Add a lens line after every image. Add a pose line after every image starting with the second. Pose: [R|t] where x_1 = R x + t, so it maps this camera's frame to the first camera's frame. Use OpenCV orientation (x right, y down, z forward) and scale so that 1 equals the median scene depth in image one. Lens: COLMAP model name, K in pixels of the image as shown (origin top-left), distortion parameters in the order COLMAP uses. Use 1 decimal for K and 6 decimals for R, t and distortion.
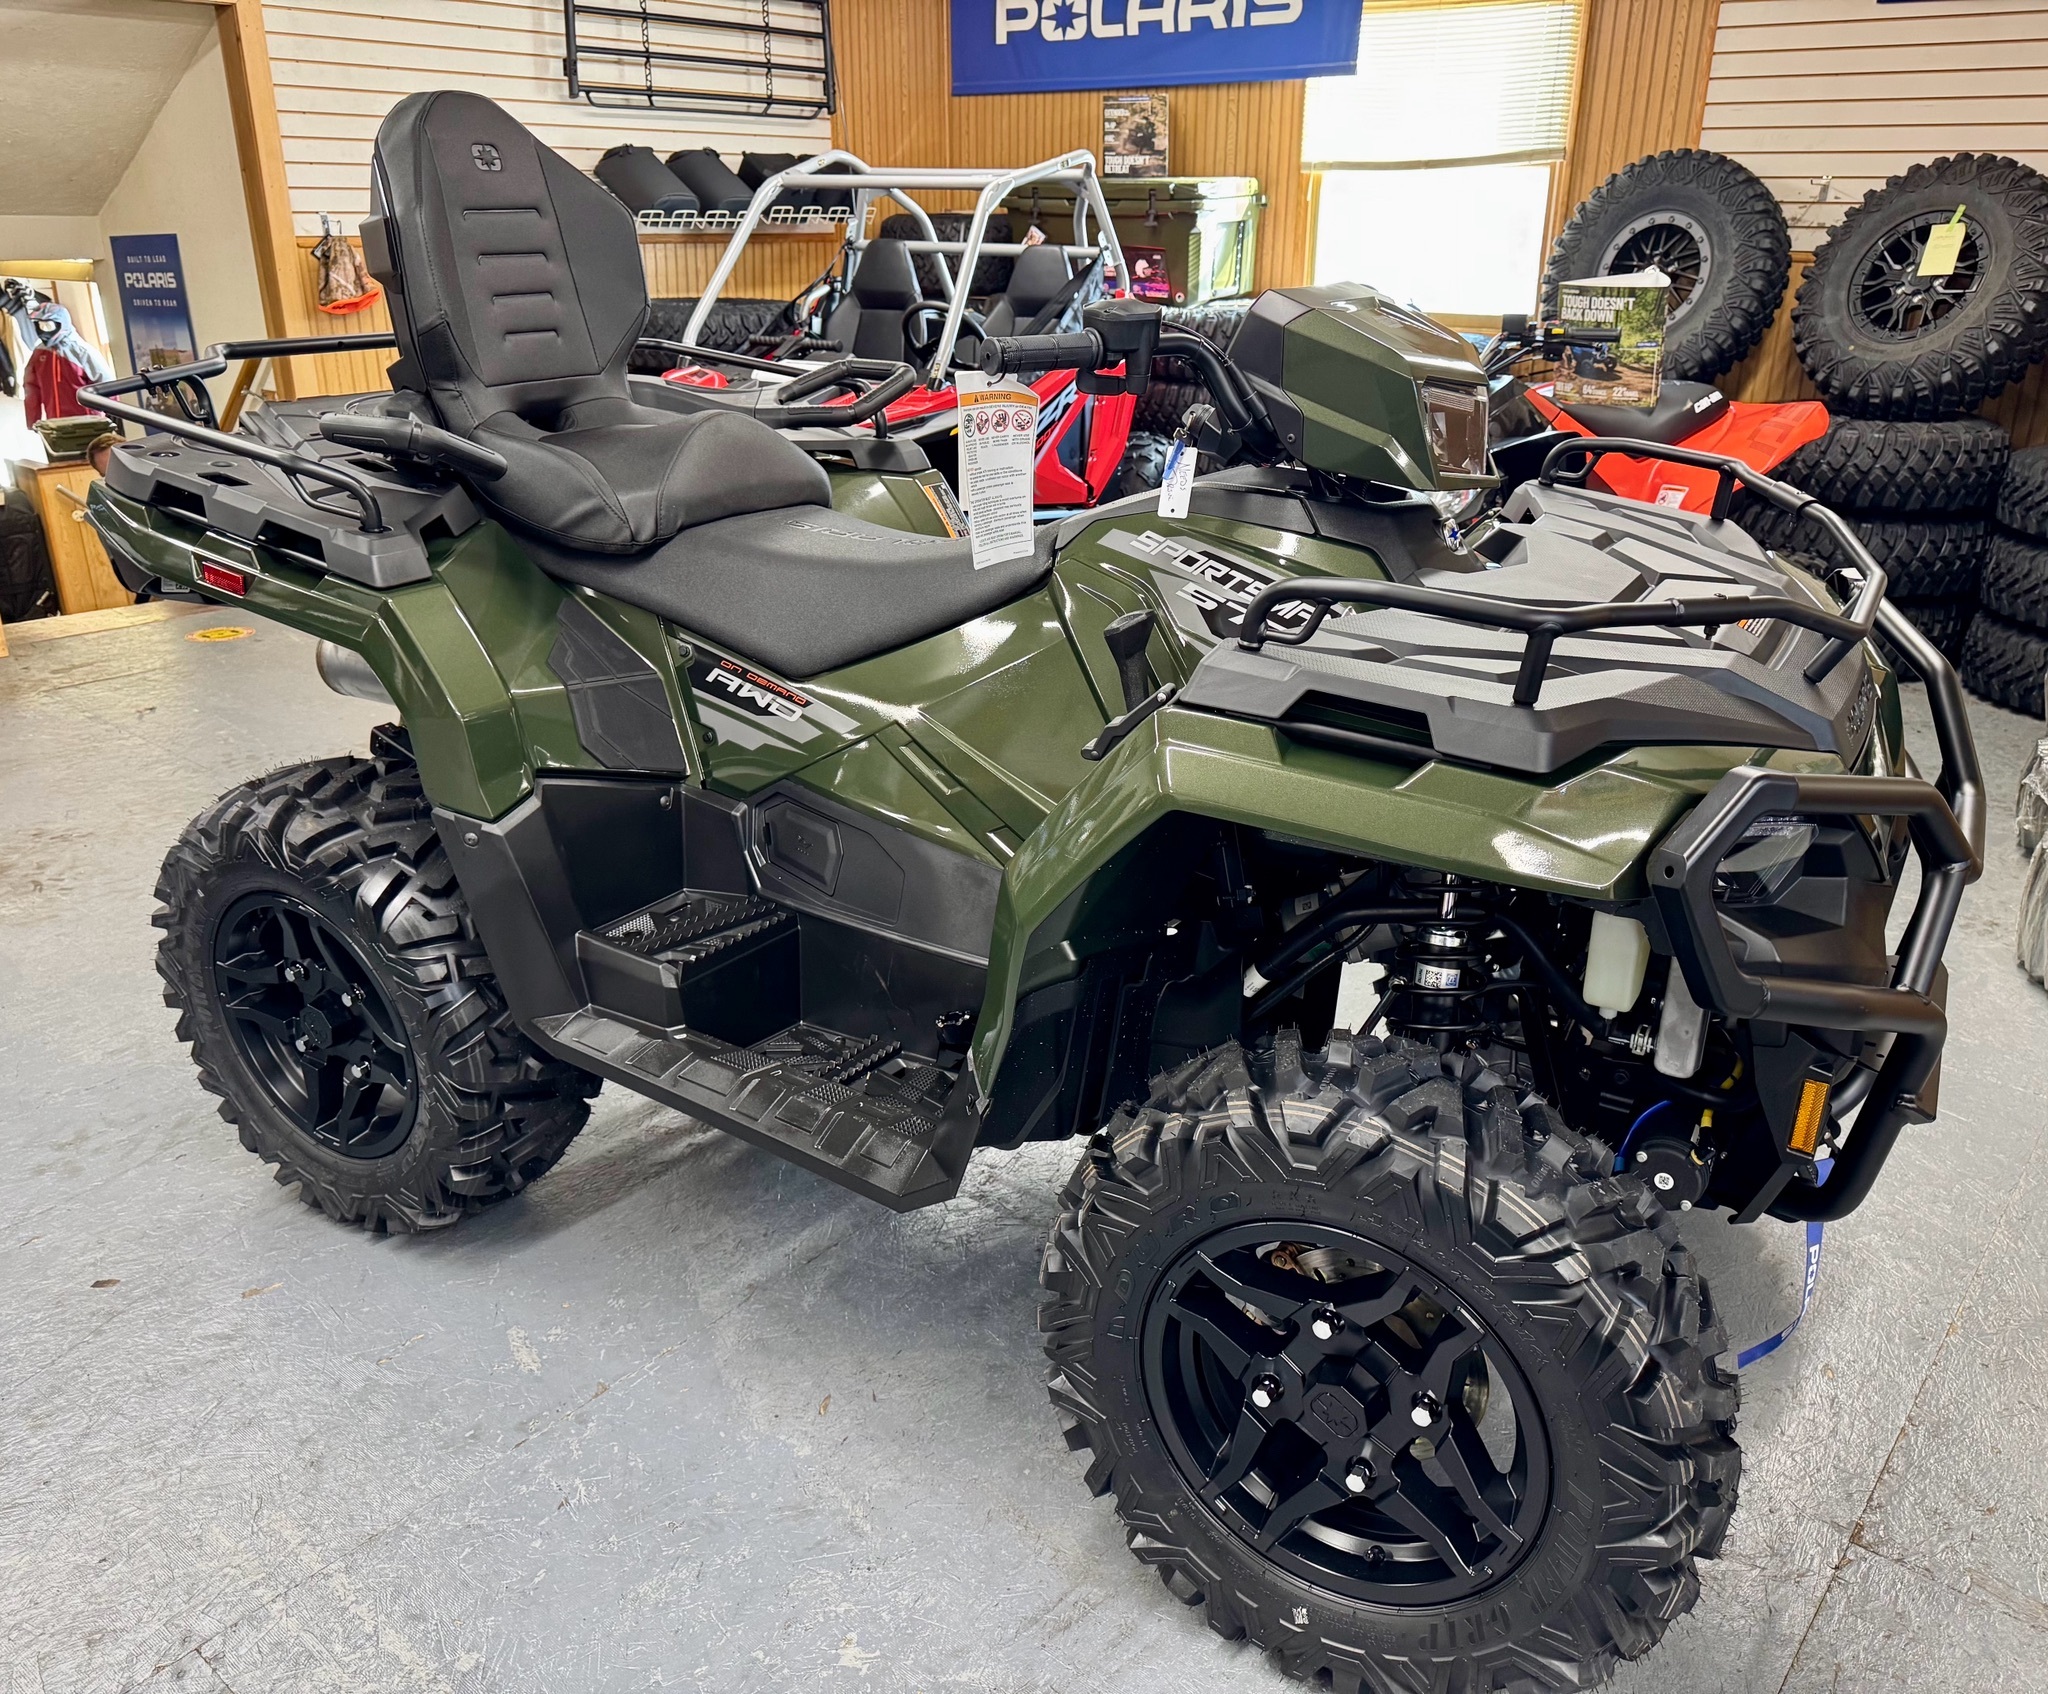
lens RADIAL K [[1625.6, 0, 1024.0], [0, 1625.6, 847.0], [0, 0, 1]] dist [0.010644, -0.000091]
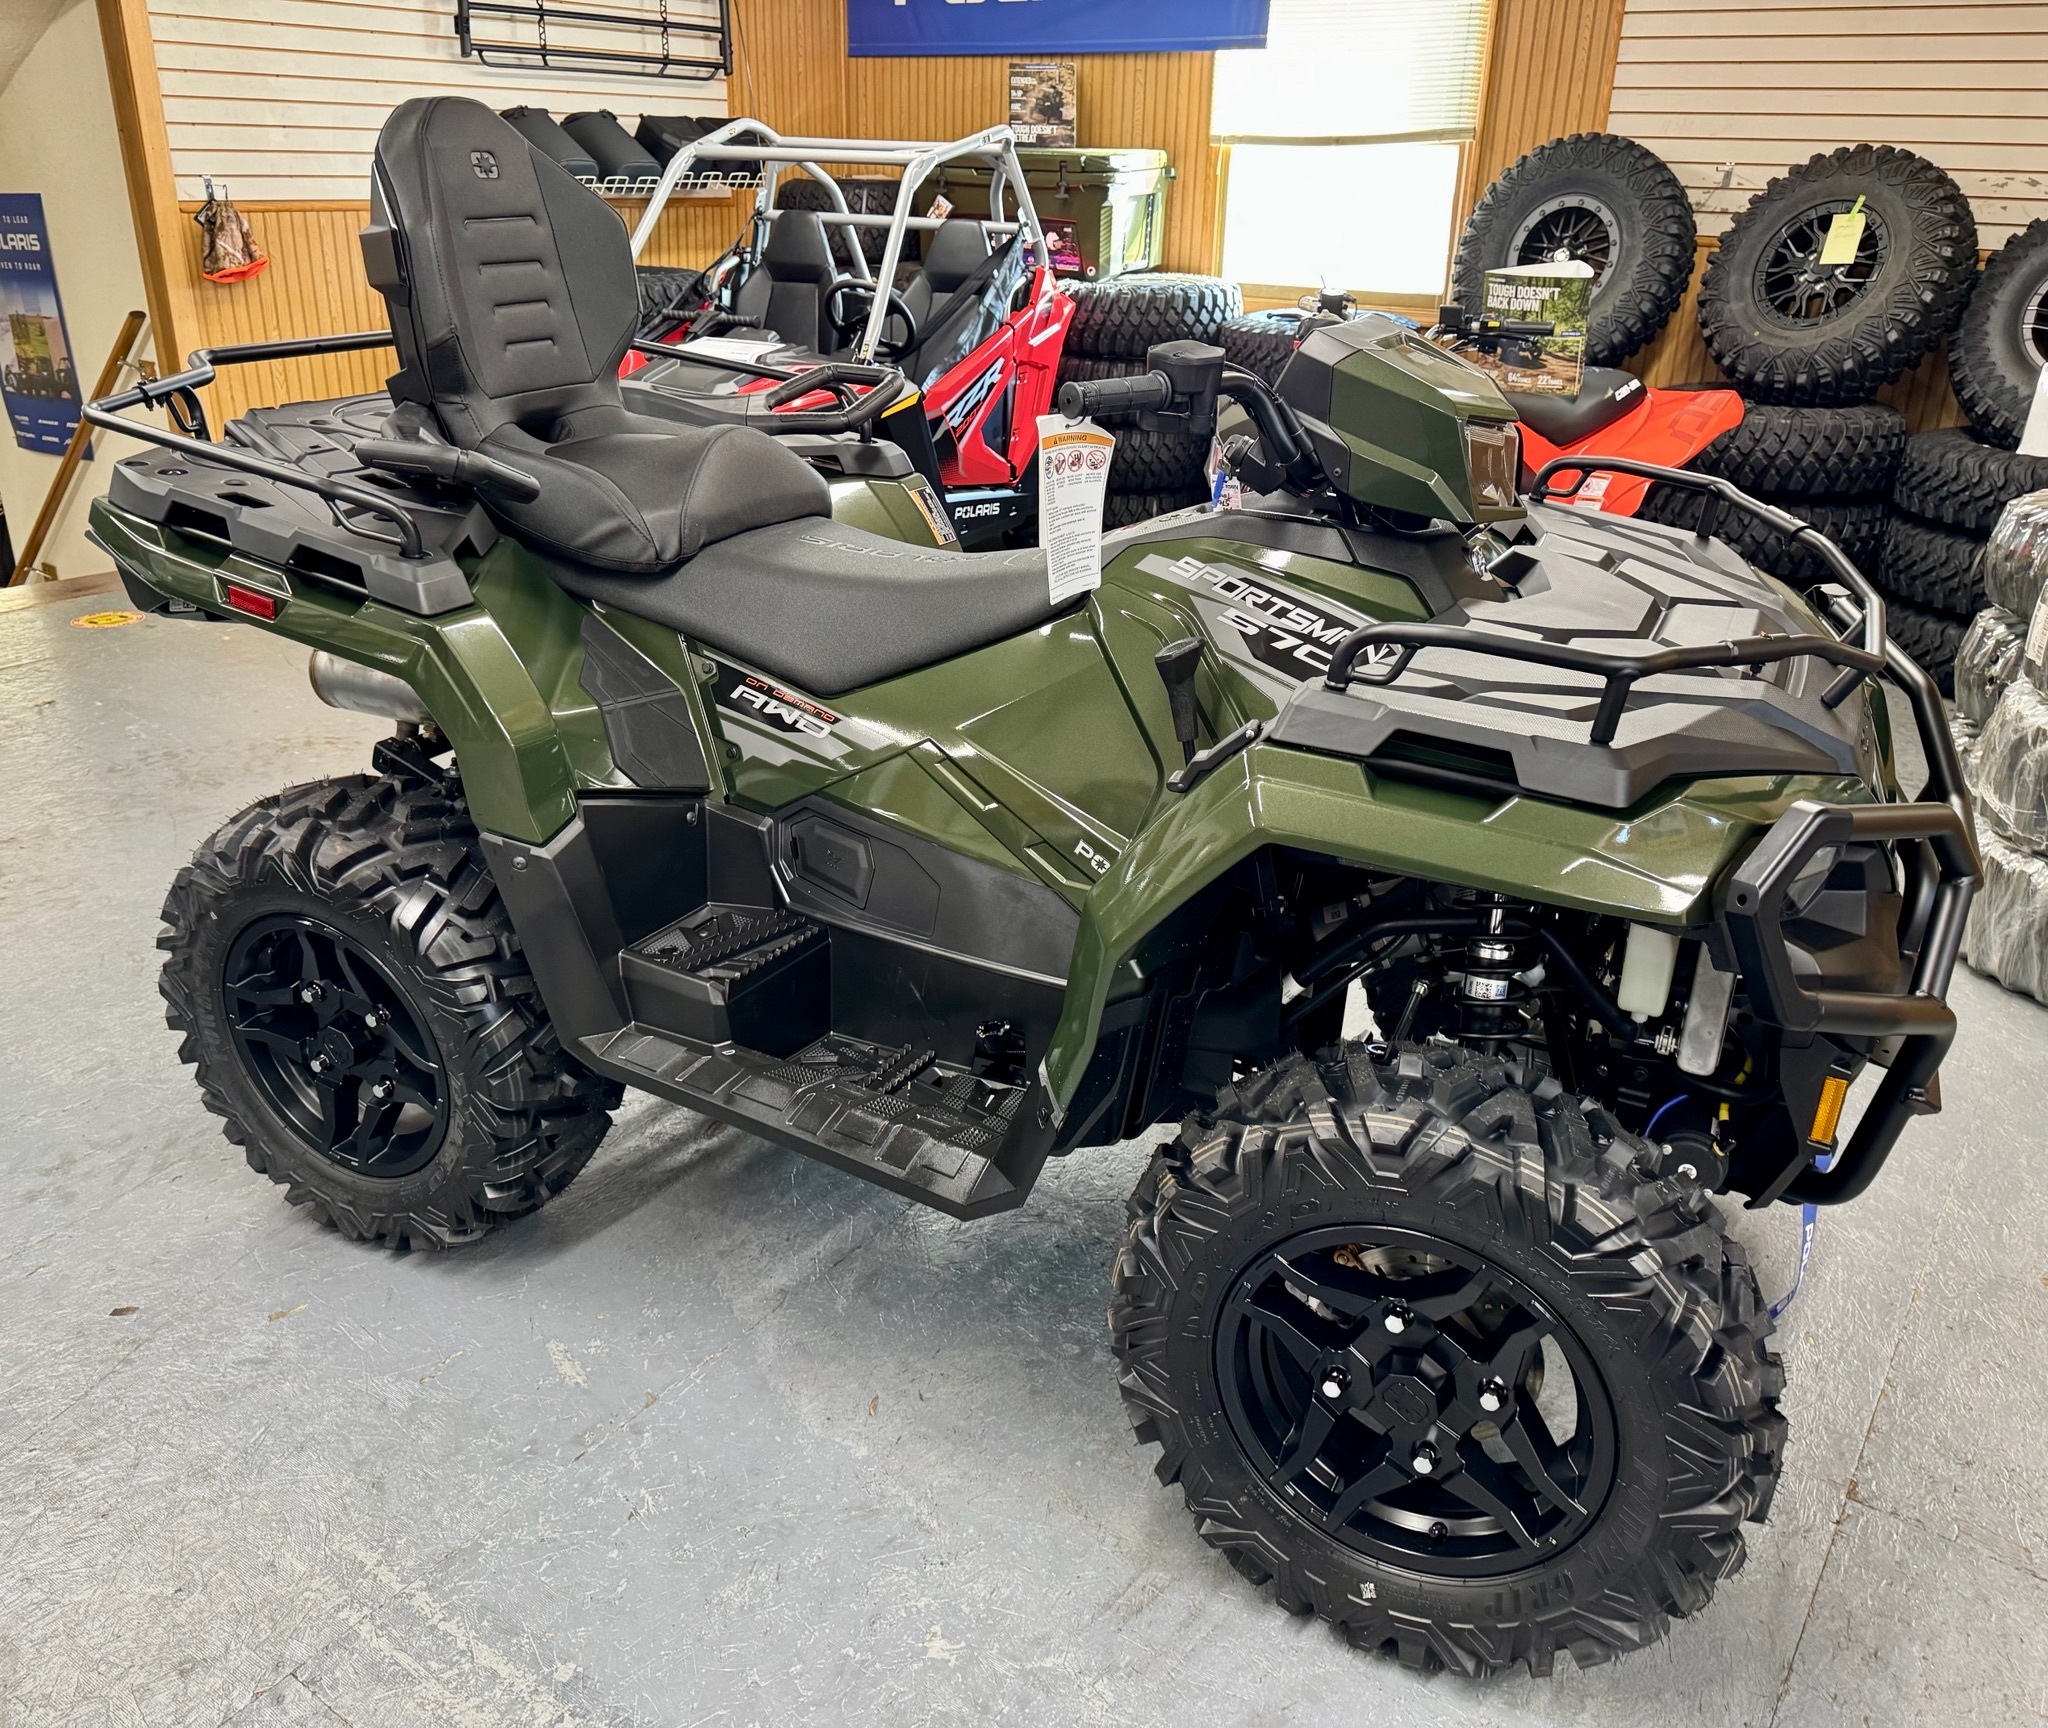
lens RADIAL K [[1650.9, 0, 1021.8], [0, 1650.9, 852.6], [0, 0, 1]] dist [0.016091, -0.002416]
pose [[0.997354, -0.015028, 0.071128, -0.094447], [0.013446, 0.999653, 0.022665, -0.028166], [-0.071444, -0.021648, 0.997210, -0.039305]]
